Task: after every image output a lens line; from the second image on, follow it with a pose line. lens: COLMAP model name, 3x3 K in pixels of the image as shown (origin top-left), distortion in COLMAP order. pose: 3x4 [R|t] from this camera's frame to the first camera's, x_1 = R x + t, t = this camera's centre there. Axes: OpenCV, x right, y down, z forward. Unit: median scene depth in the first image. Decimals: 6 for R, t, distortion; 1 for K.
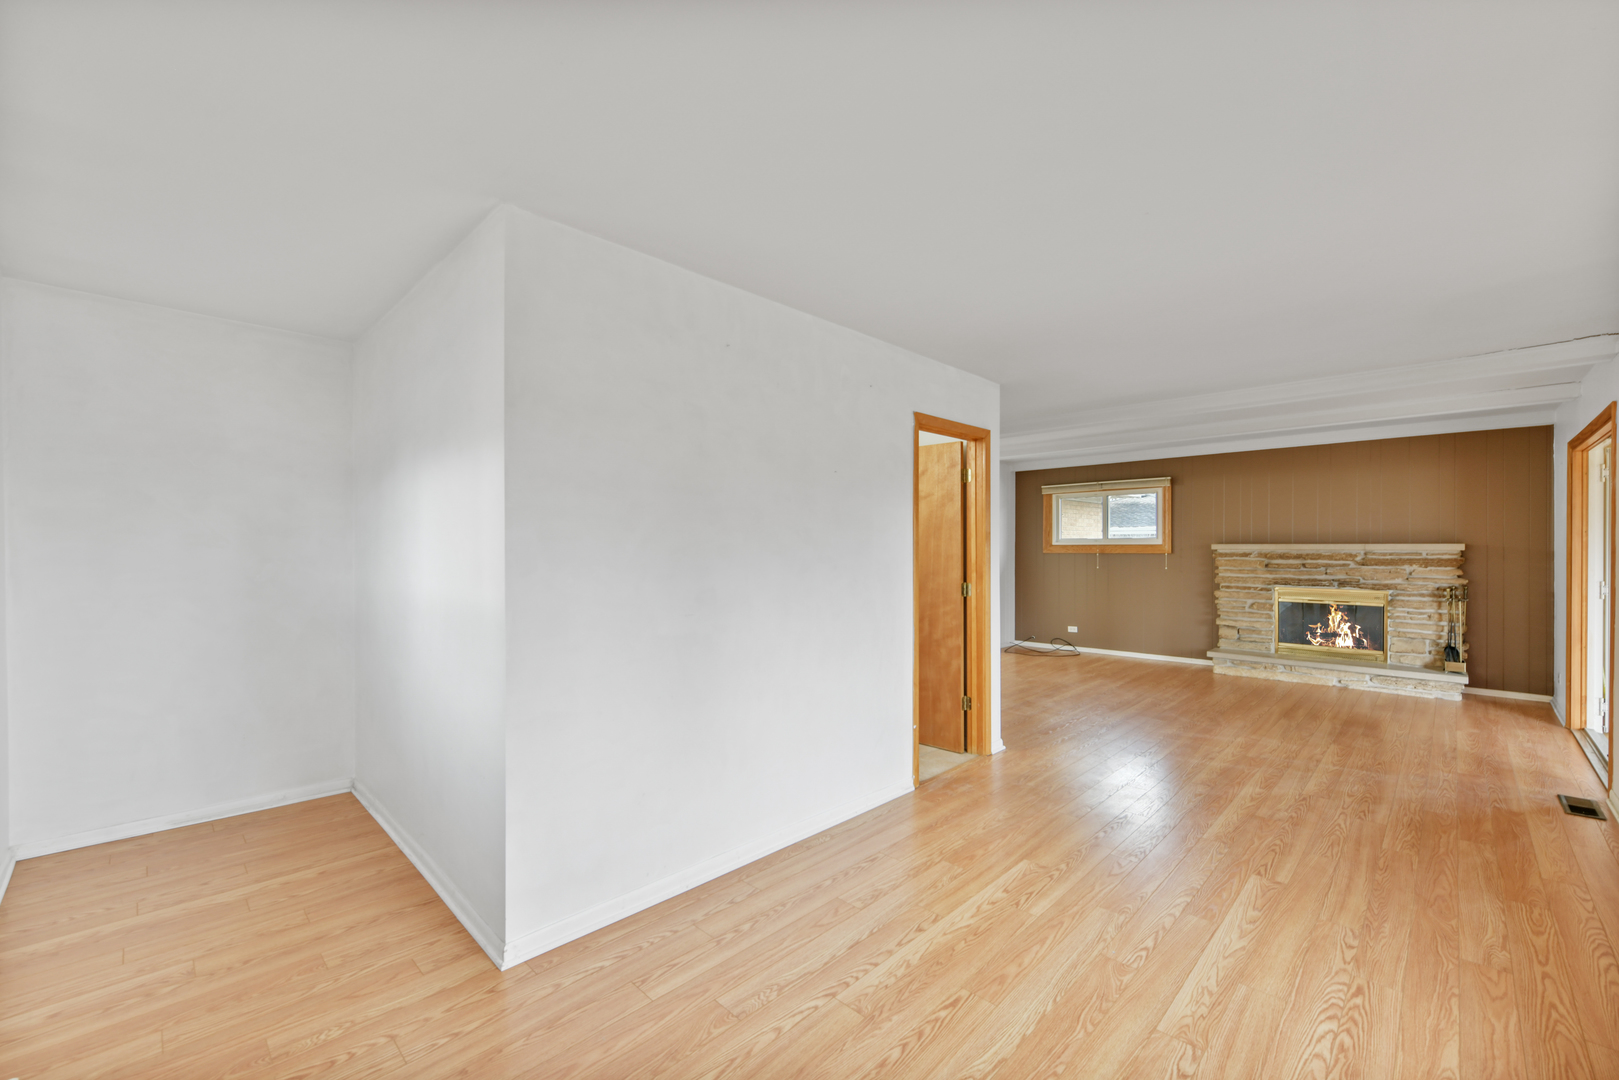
lens RADIAL K [[661.1, 0, 809.3], [0, 661.1, 548.4], [0, 0, 1]] dist [-0.001406, -0.000229]
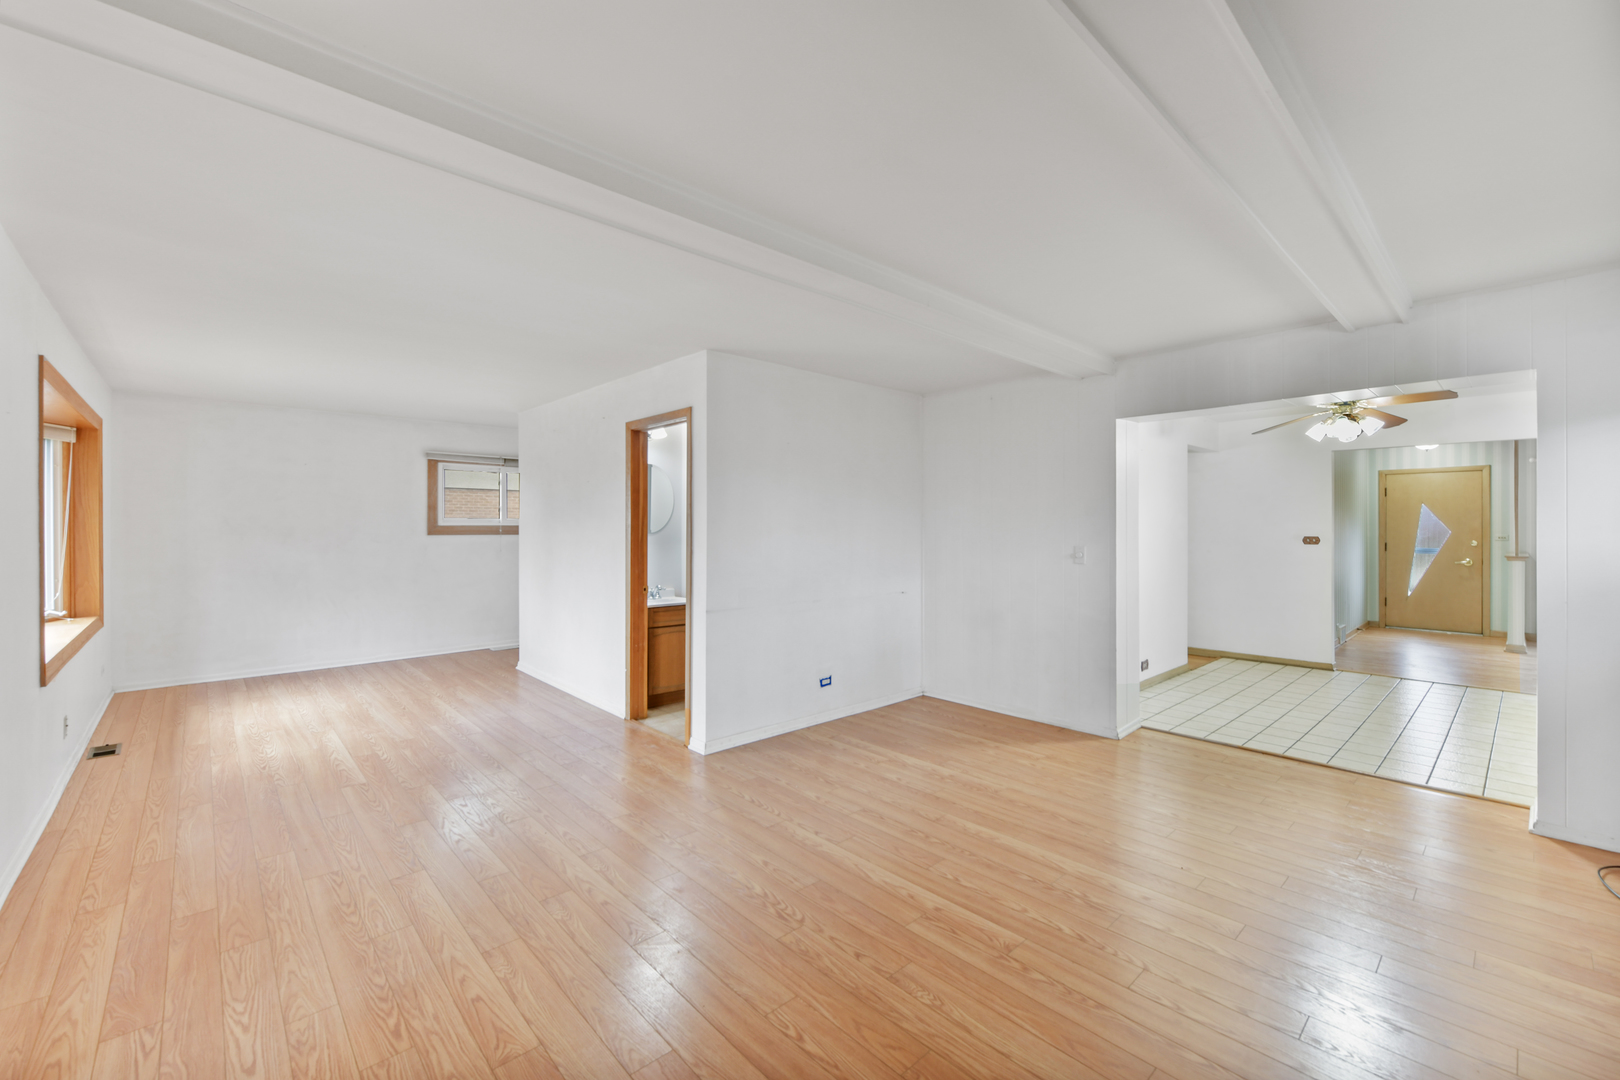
lens RADIAL K [[665.8, 0, 811.1], [0, 665.8, 571.1], [0, 0, 1]] dist [-0.001884, -0.000341]
pose [[-0.055283, 0.067556, -0.996183, 0.810500], [-0.004196, 0.997684, 0.067890, -0.003334], [0.998462, 0.007933, -0.054872, 0.830179]]
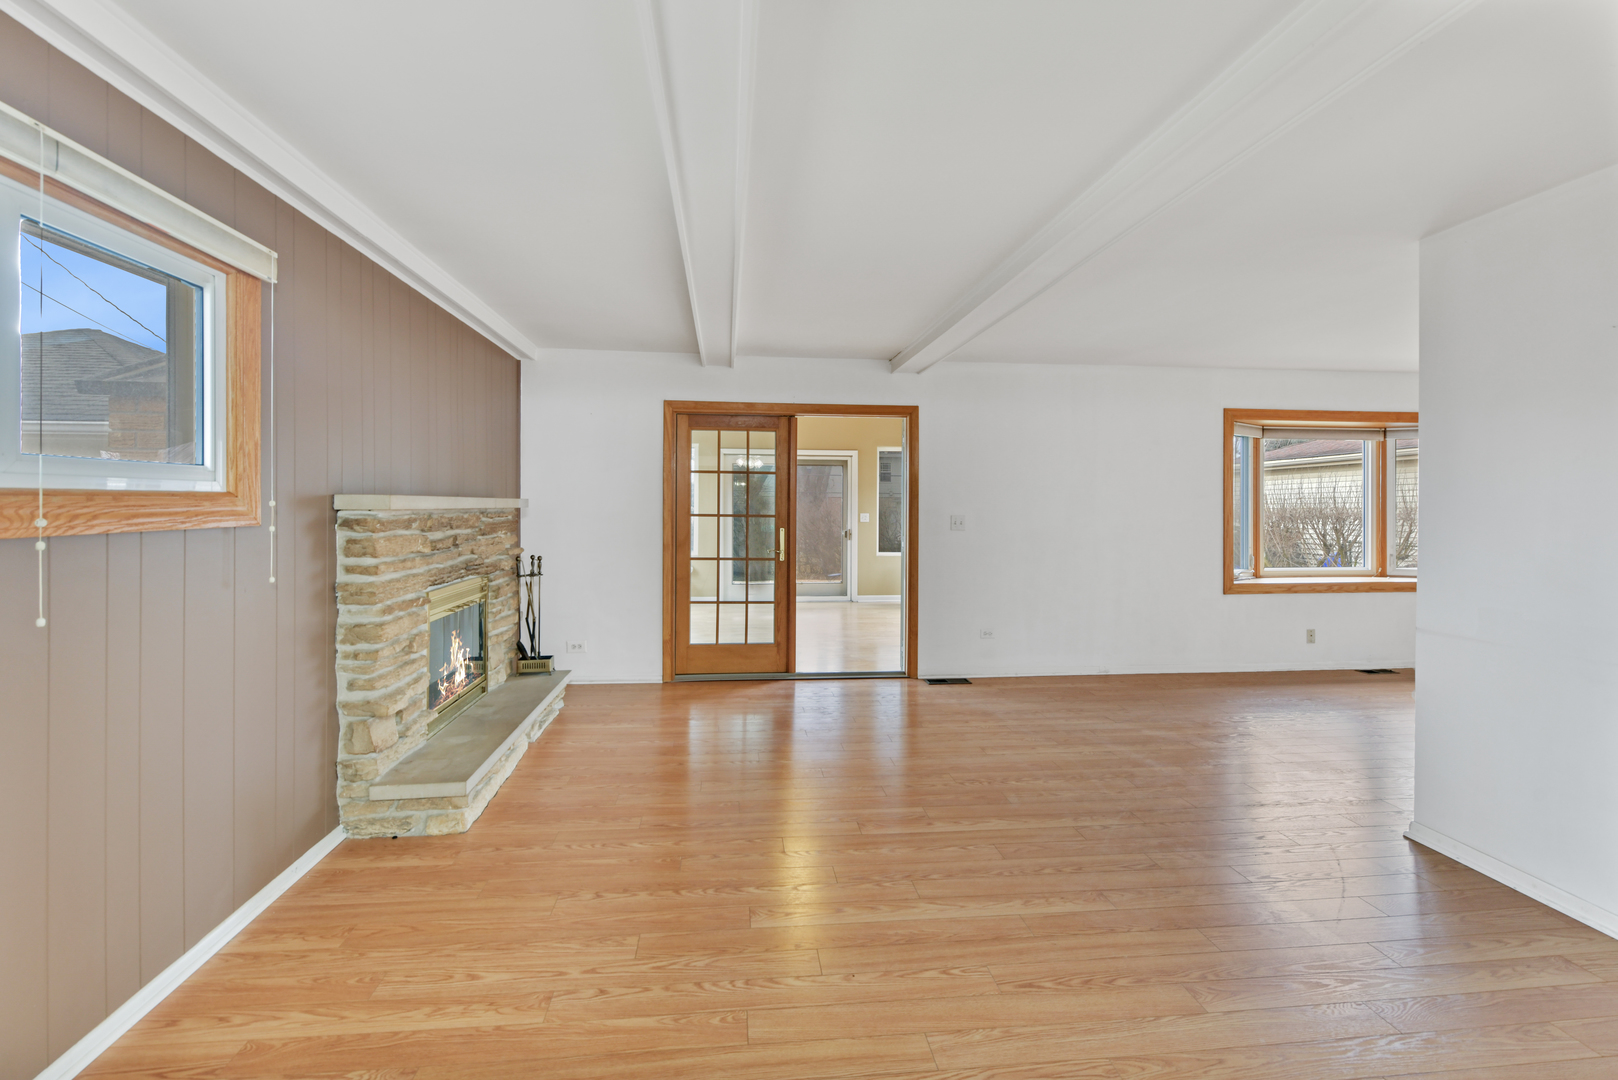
lens RADIAL K [[721.5, 0, 811.9], [0, 721.5, 502.7], [0, 0, 1]] dist [0.000459, -0.000102]
pose [[-0.775219, -0.002275, 0.631689, 0.207491], [-0.001774, 0.999997, 0.001424, -0.004063], [-0.631690, -0.000016, -0.775221, 1.302938]]
